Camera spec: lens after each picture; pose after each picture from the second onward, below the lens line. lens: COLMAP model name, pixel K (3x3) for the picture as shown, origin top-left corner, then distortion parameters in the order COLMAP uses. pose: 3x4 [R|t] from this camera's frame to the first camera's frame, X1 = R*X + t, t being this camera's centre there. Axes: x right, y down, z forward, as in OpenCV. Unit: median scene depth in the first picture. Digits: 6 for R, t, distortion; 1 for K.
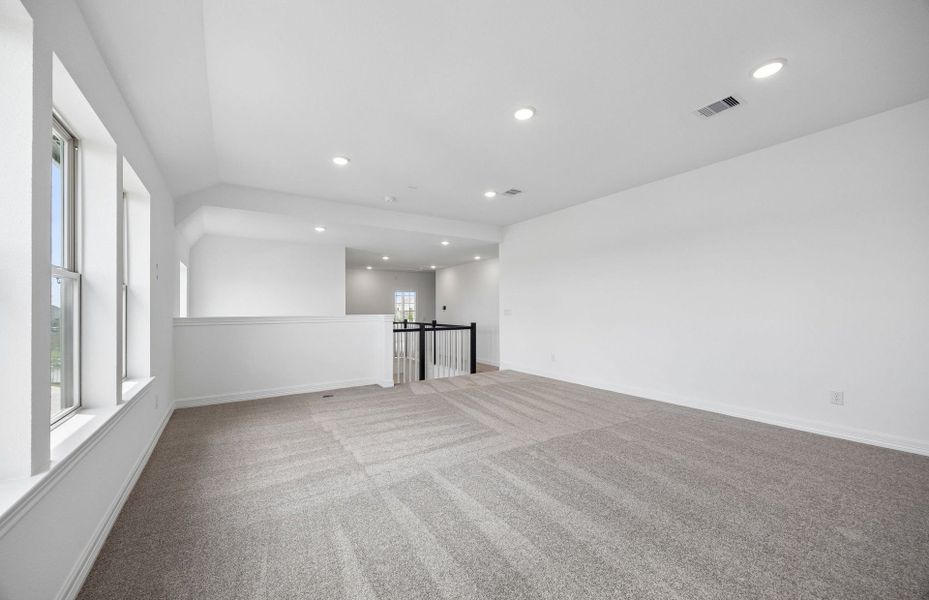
lens RADIAL K [[358.3, 0, 454.5], [0, 358.3, 303.2], [0, 0, 1]] dist [-0.000604, -0.000088]
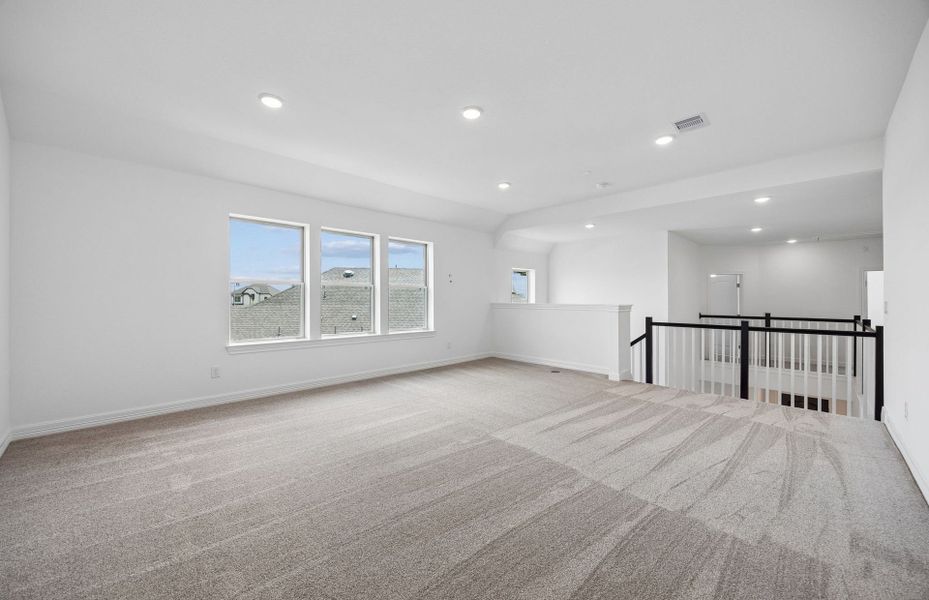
lens RADIAL K [[363.6, 0, 466.5], [0, 363.6, 301.2], [0, 0, 1]] dist [-0.000177, -0.000068]
pose [[0.180201, 0.014497, -0.983523, 0.748304], [0.013961, 0.999753, 0.017294, 0.000243], [0.983531, -0.016847, 0.179954, 0.472055]]
